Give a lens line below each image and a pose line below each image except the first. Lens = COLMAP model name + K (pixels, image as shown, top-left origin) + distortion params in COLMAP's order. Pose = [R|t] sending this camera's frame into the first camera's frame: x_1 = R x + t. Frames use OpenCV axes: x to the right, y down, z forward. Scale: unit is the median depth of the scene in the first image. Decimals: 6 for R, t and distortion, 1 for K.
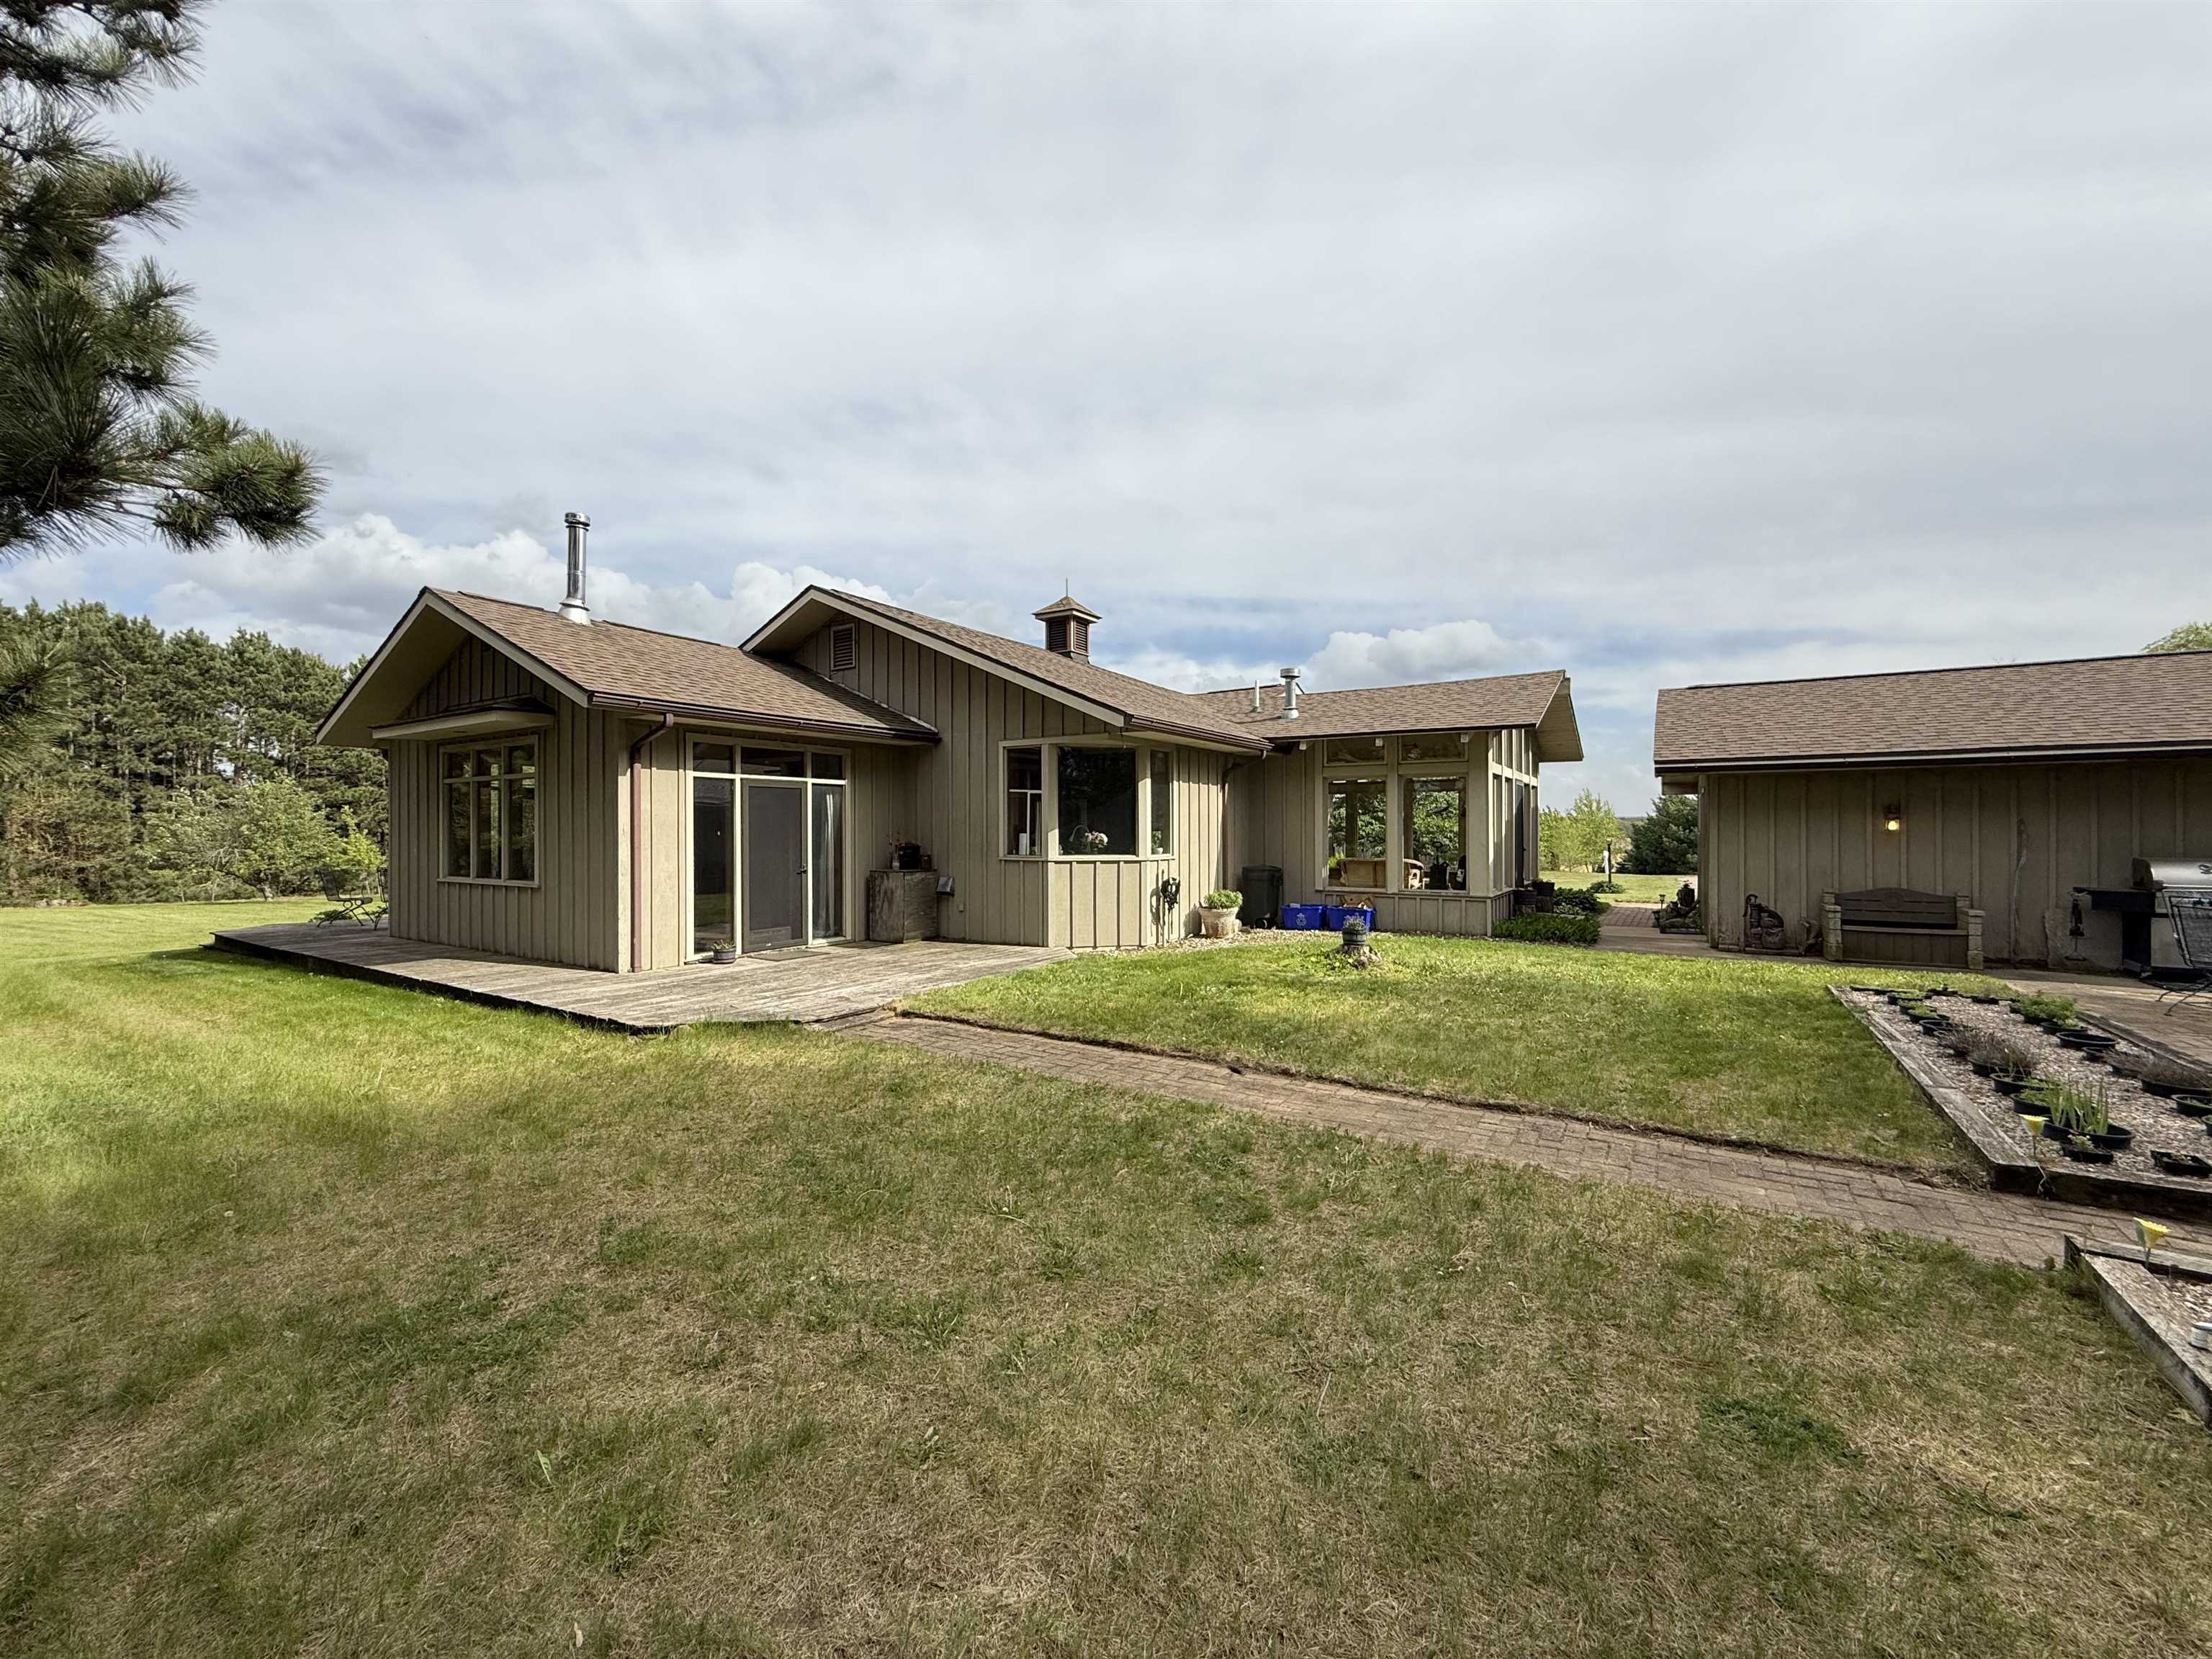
lens RADIAL K [[880.2, 0, 1099.7], [0, 880.2, 826.2], [0, 0, 1]] dist [0.000583, 0.000358]
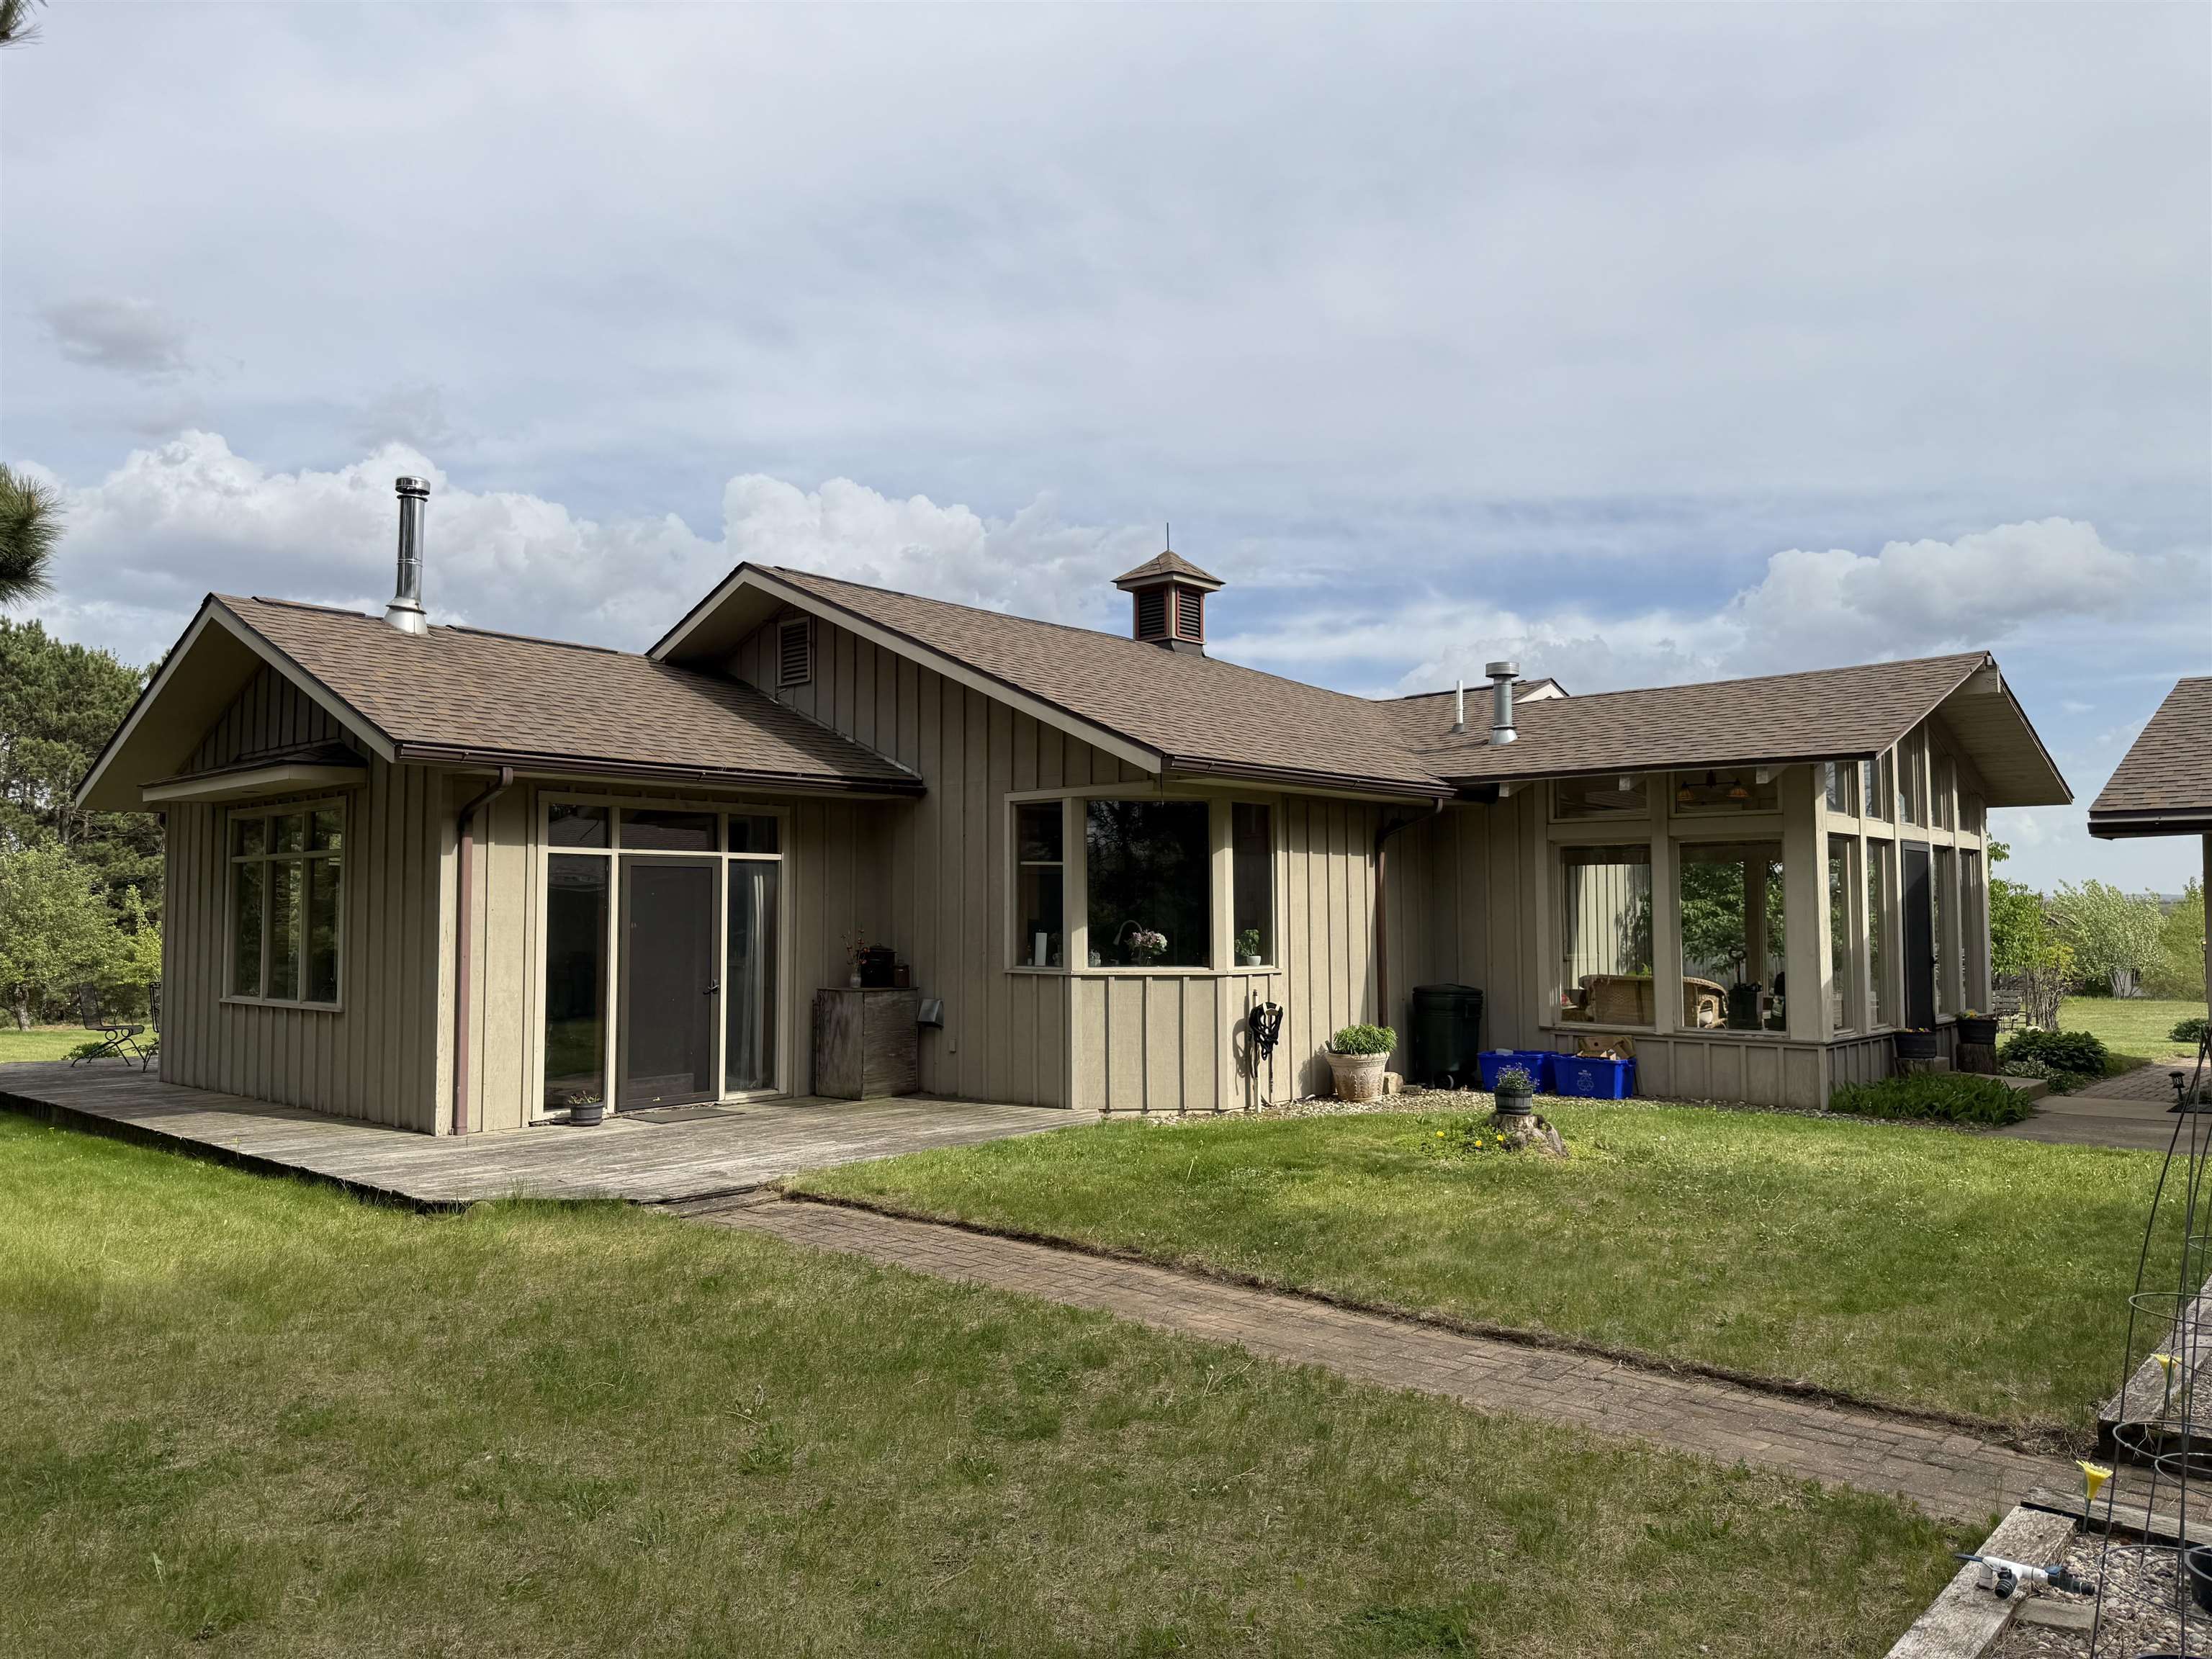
lens RADIAL K [[1560.5, 0, 1106.0], [0, 1560.5, 829.5], [0, 0, 1]] dist [0.037725, -0.045455]
pose [[0.987261, -0.010059, -0.158788, 0.160154], [0.001770, 0.998632, -0.052259, -0.009098], [0.159096, 0.051312, 0.985929, -0.143419]]
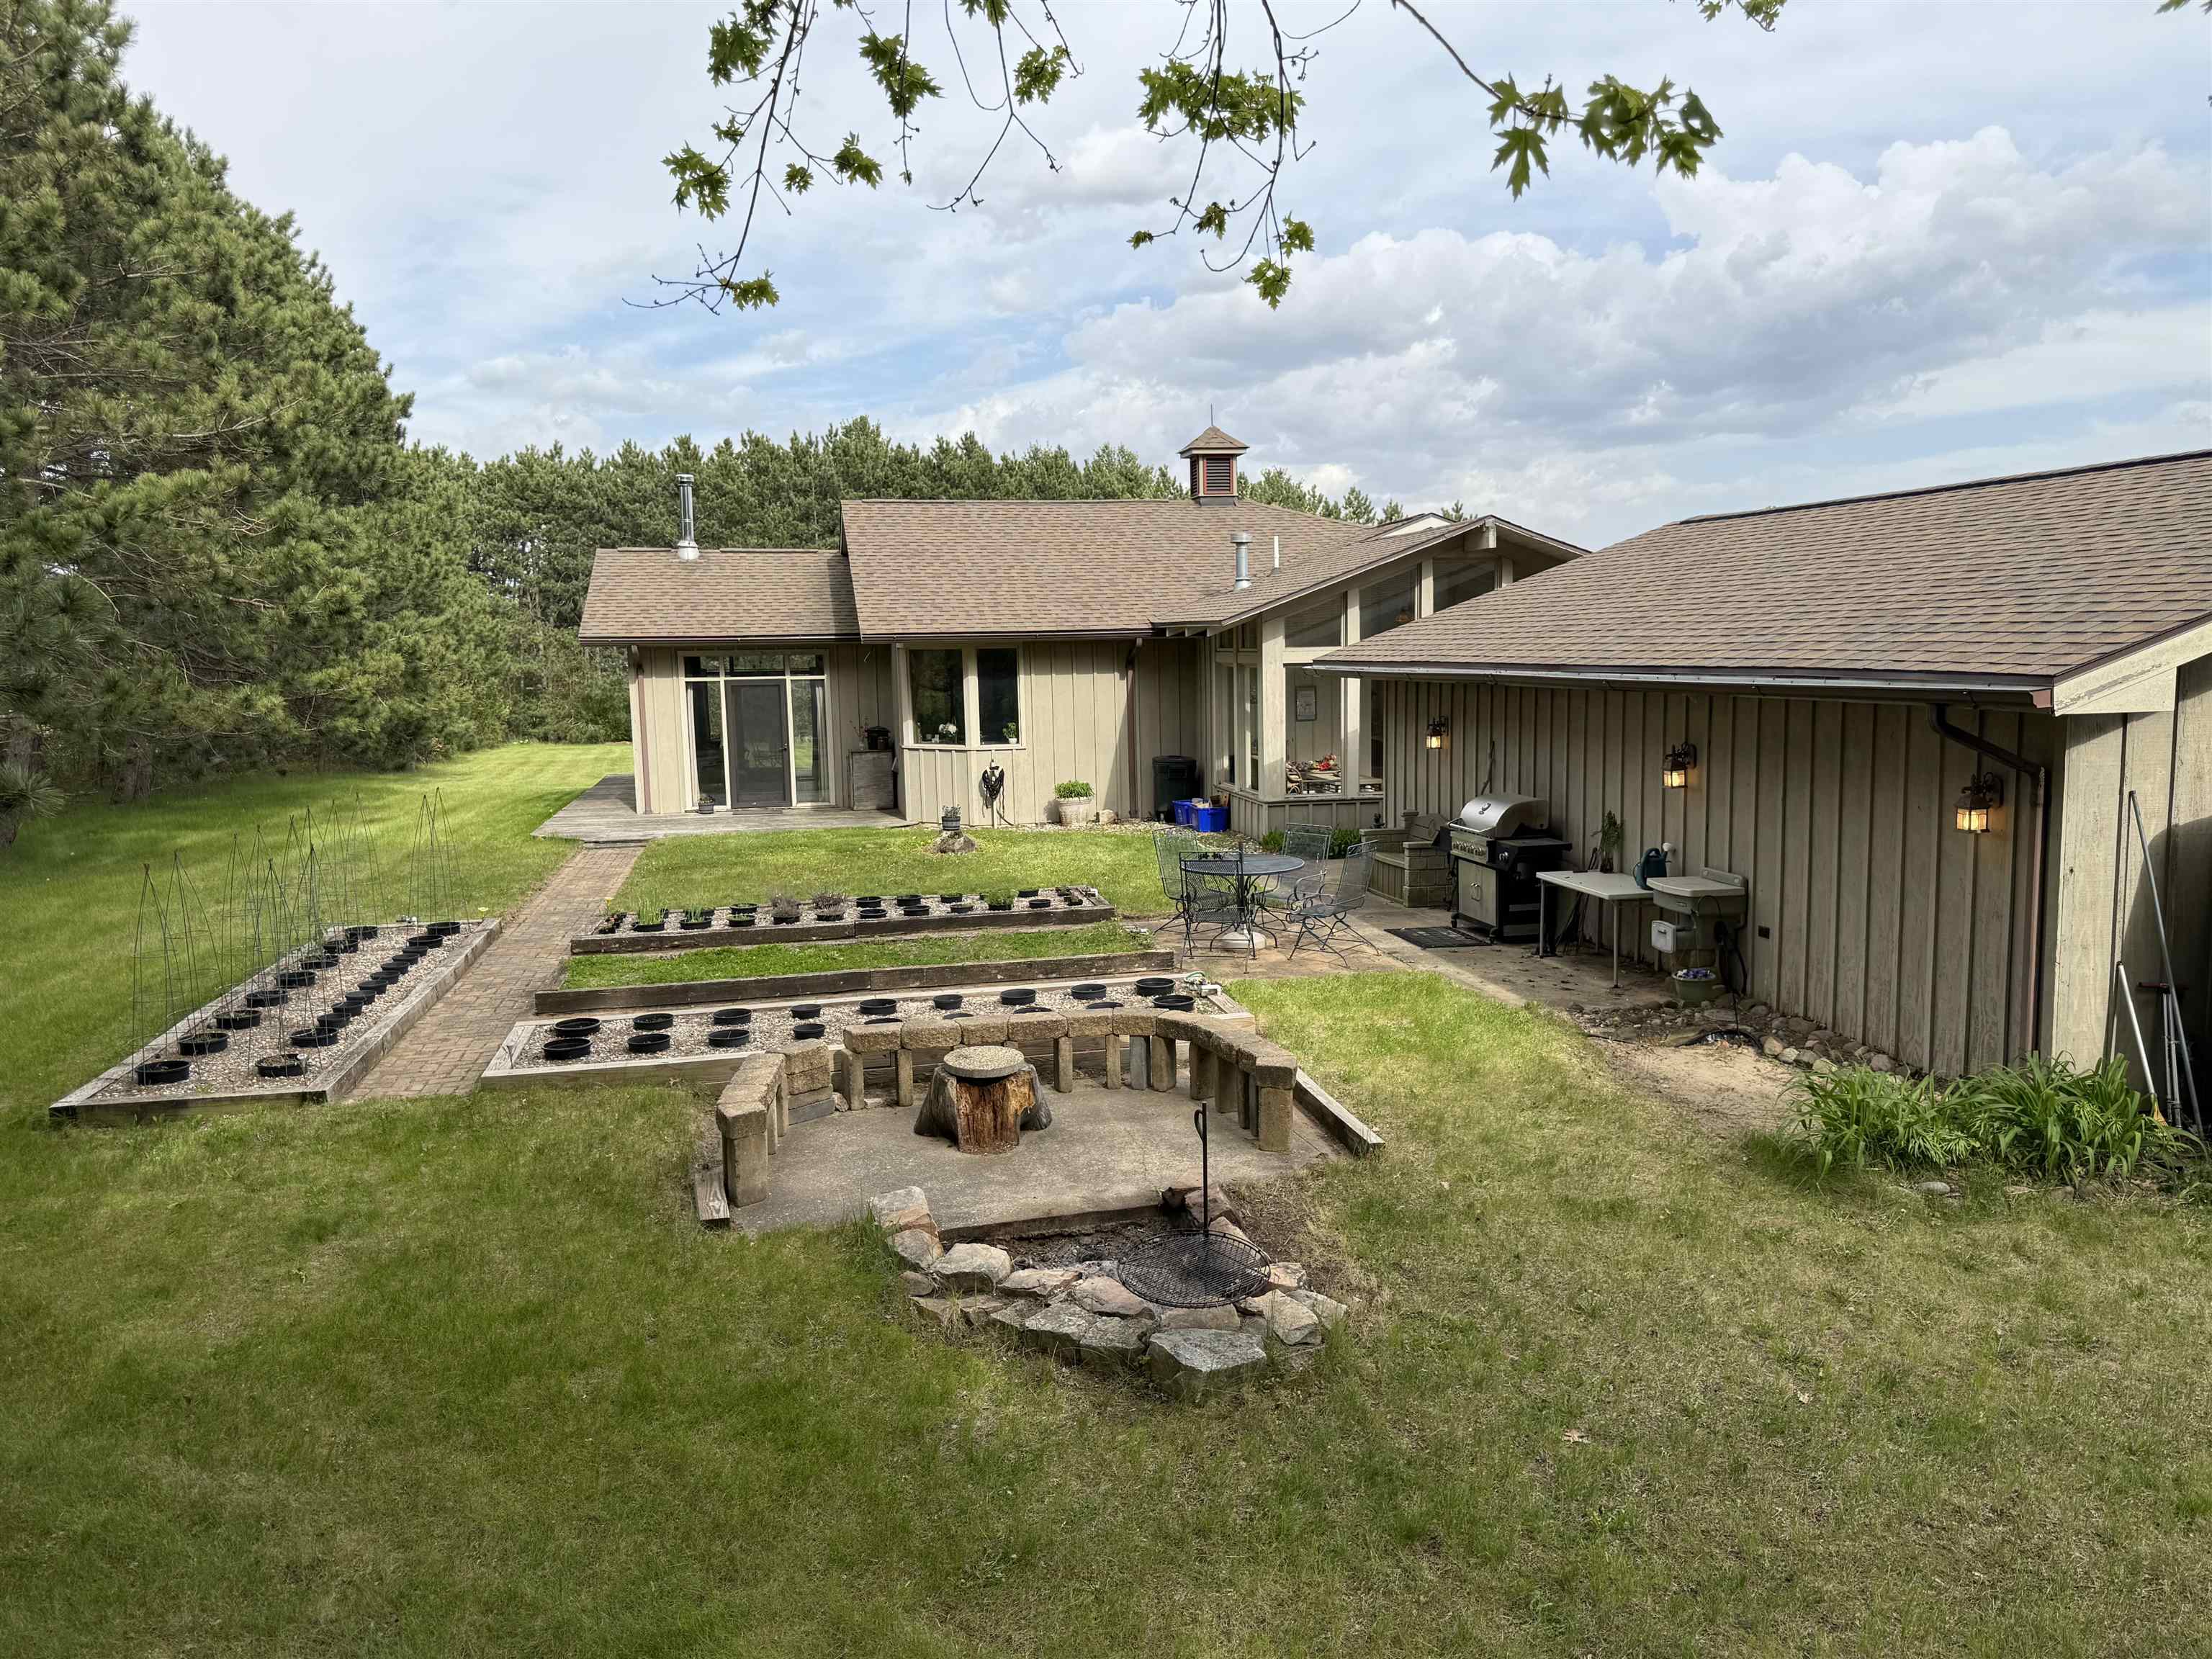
lens RADIAL K [[1630.0, 0, 1106.0], [0, 1630.0, 829.5], [0, 0, 1]] dist [0.130797, -0.238853]
pose [[0.693670, 0.070437, -0.716840, 1.801171], [0.024163, 0.992371, 0.120893, -0.116683], [0.719887, -0.101180, 0.686677, -0.336708]]
